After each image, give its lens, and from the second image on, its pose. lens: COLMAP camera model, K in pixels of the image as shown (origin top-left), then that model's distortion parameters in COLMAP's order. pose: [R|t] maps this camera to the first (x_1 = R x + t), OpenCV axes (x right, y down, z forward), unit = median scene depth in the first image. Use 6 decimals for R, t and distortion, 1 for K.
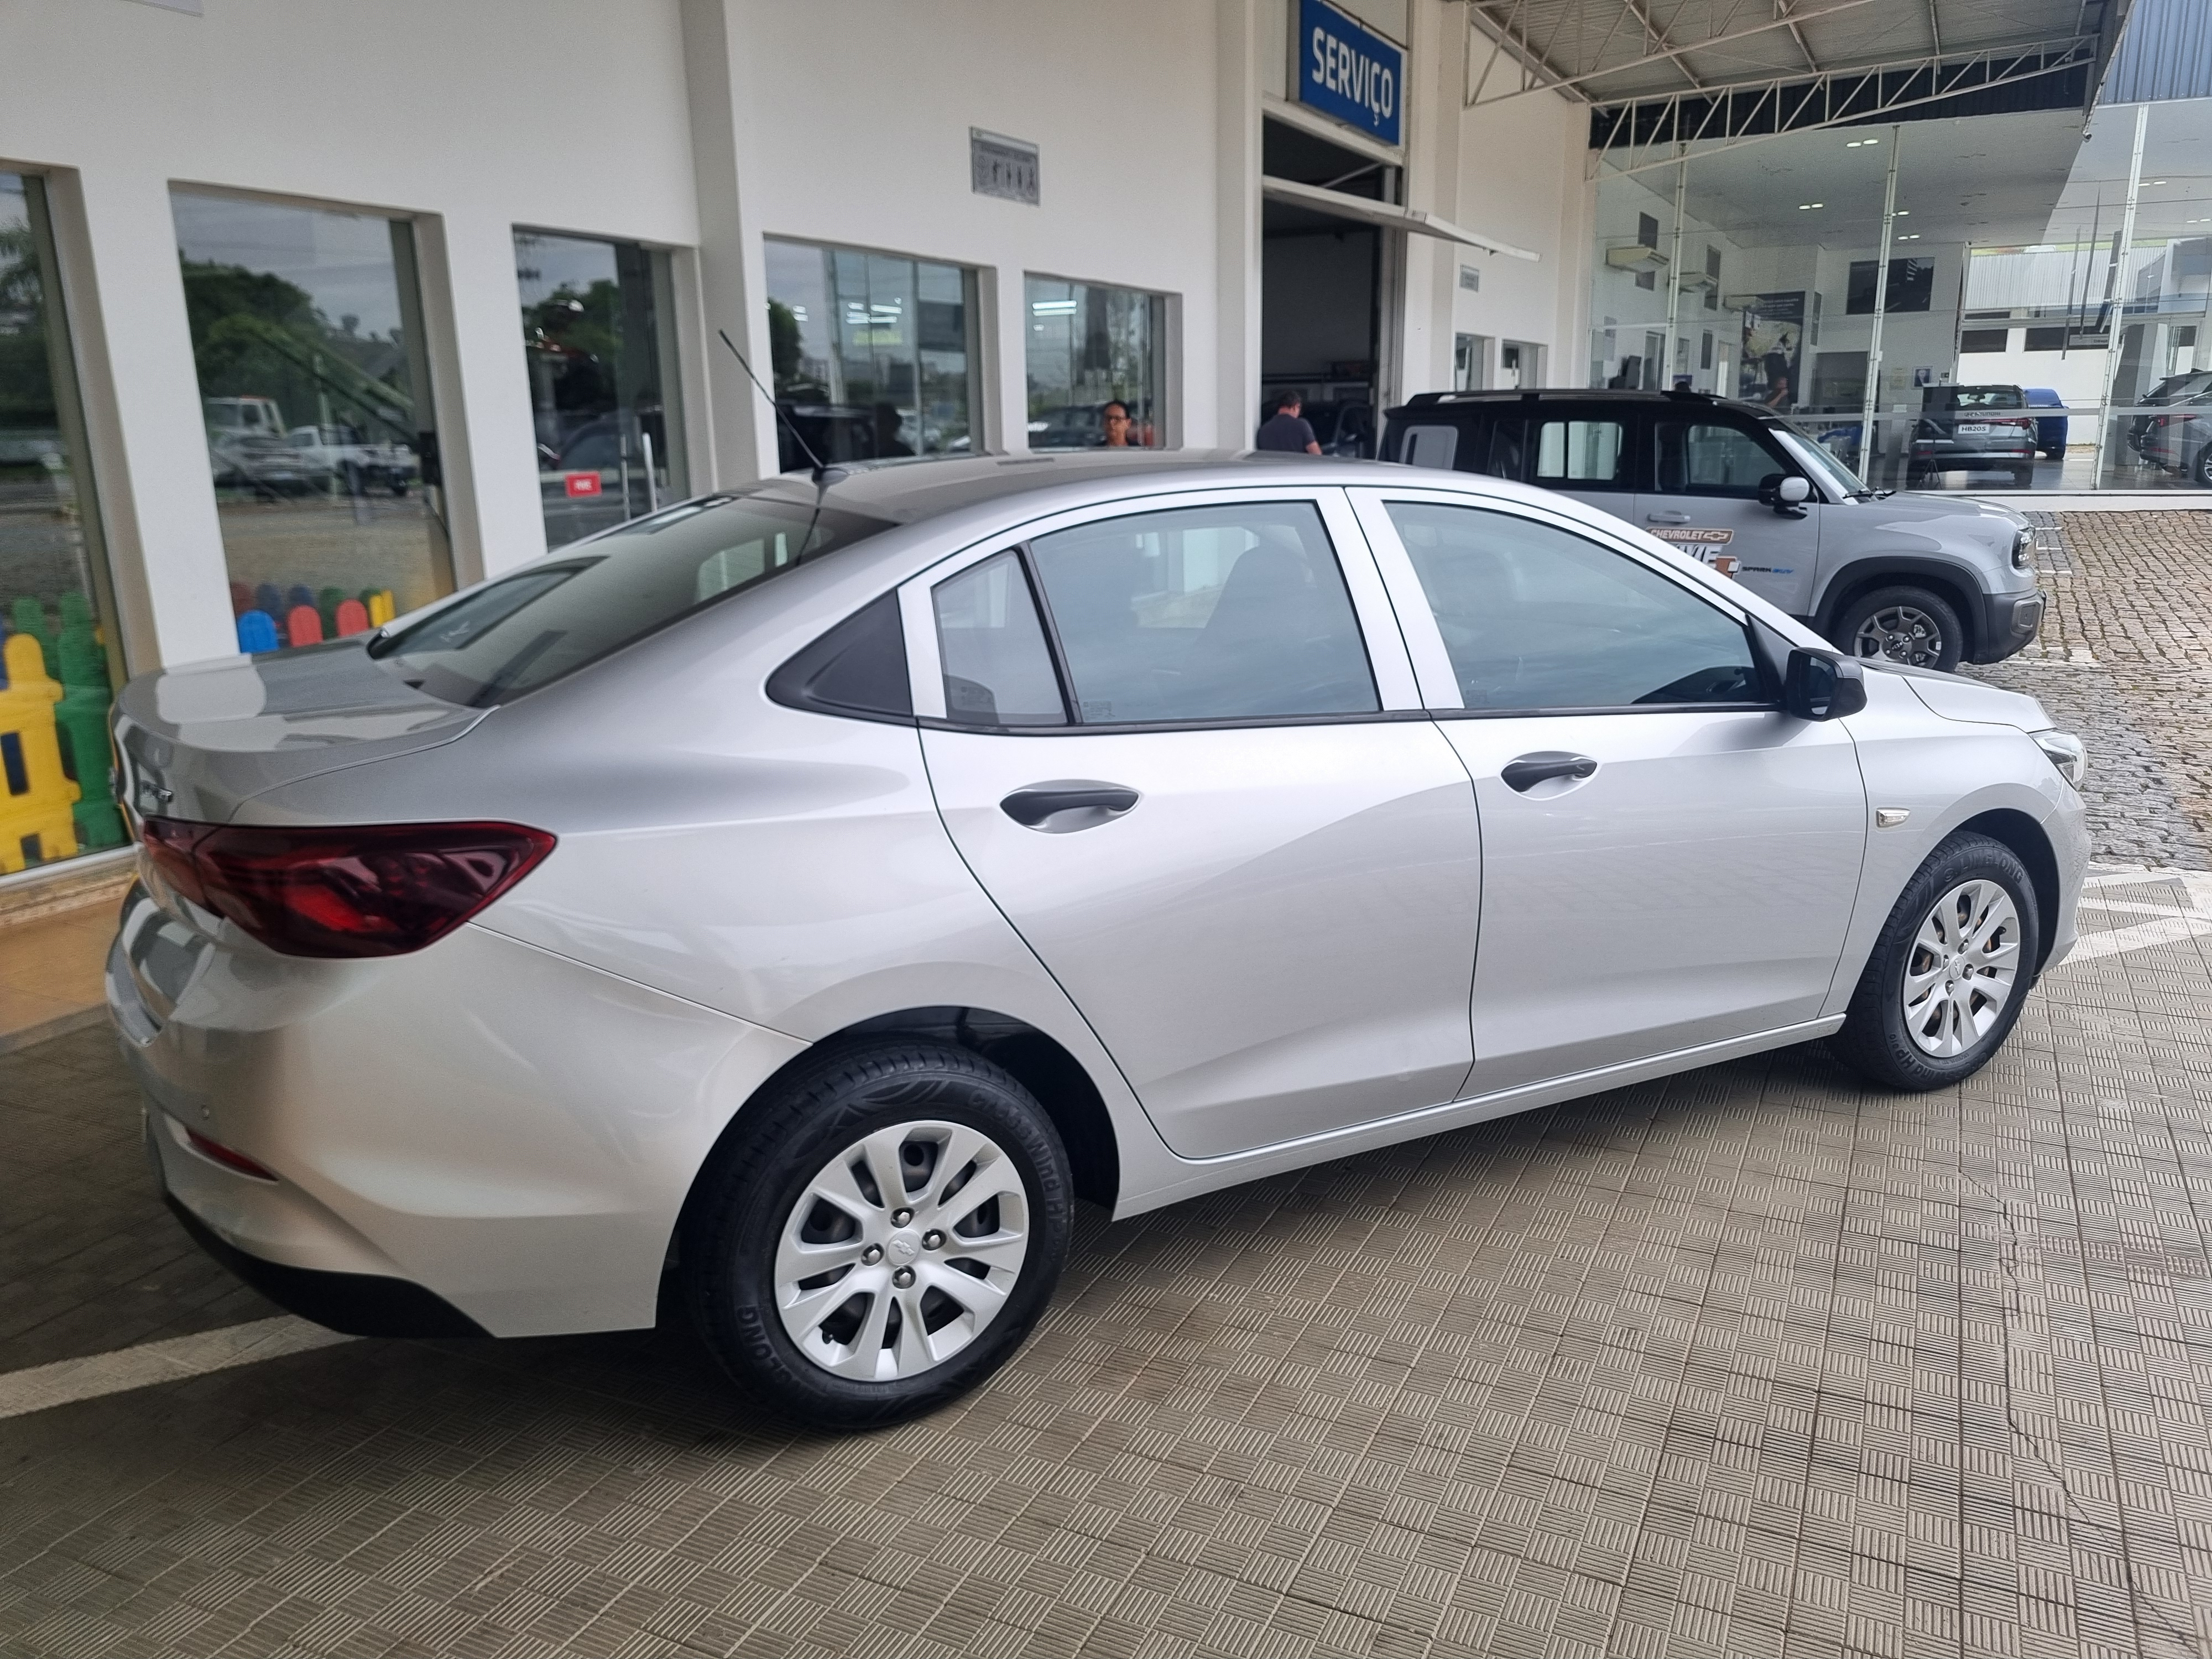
lens RADIAL K [[1713.9, 0, 1102.0], [0, 1713.9, 835.3], [0, 0, 1]] dist [0.028503, -0.014246]
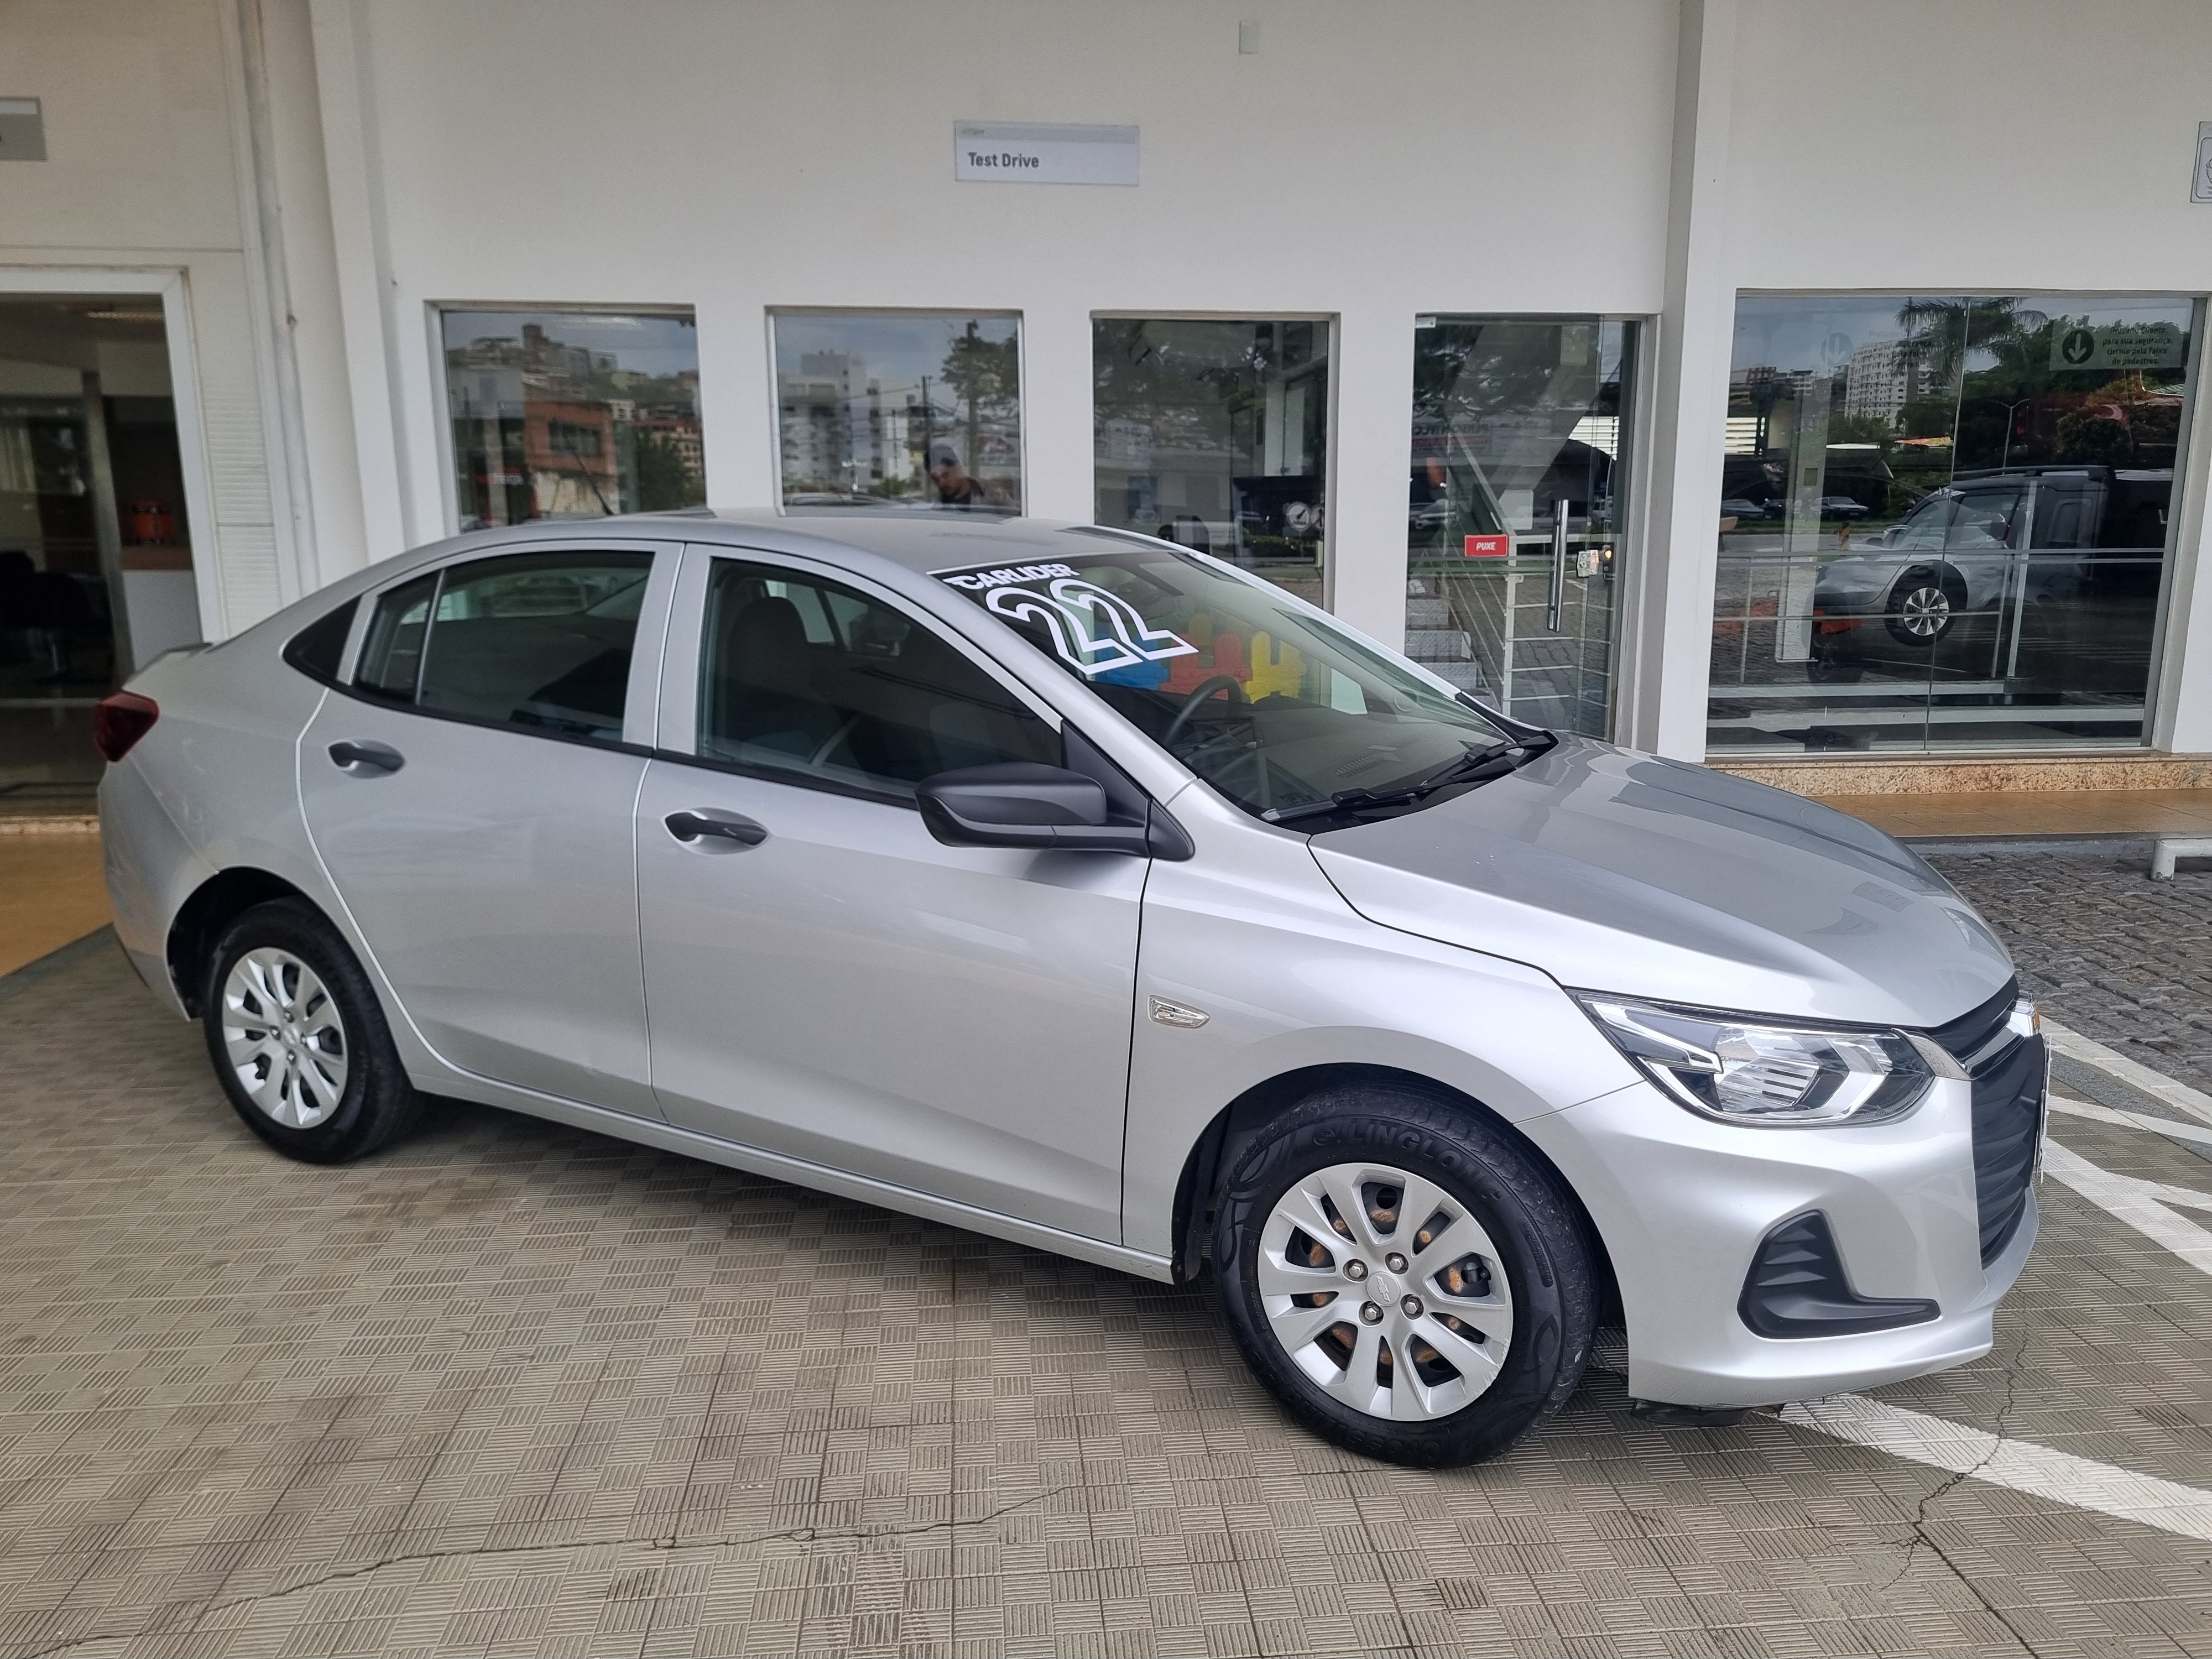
lens RADIAL K [[1713.9, 0, 1107.6], [0, 1713.9, 833.2], [0, 0, 1]] dist [0.028503, -0.014246]
pose [[0.520806, 0.190306, -0.832192, 1.182763], [-0.209930, 0.973451, 0.091230, -0.170291], [0.827460, 0.127189, 0.546930, 0.624925]]
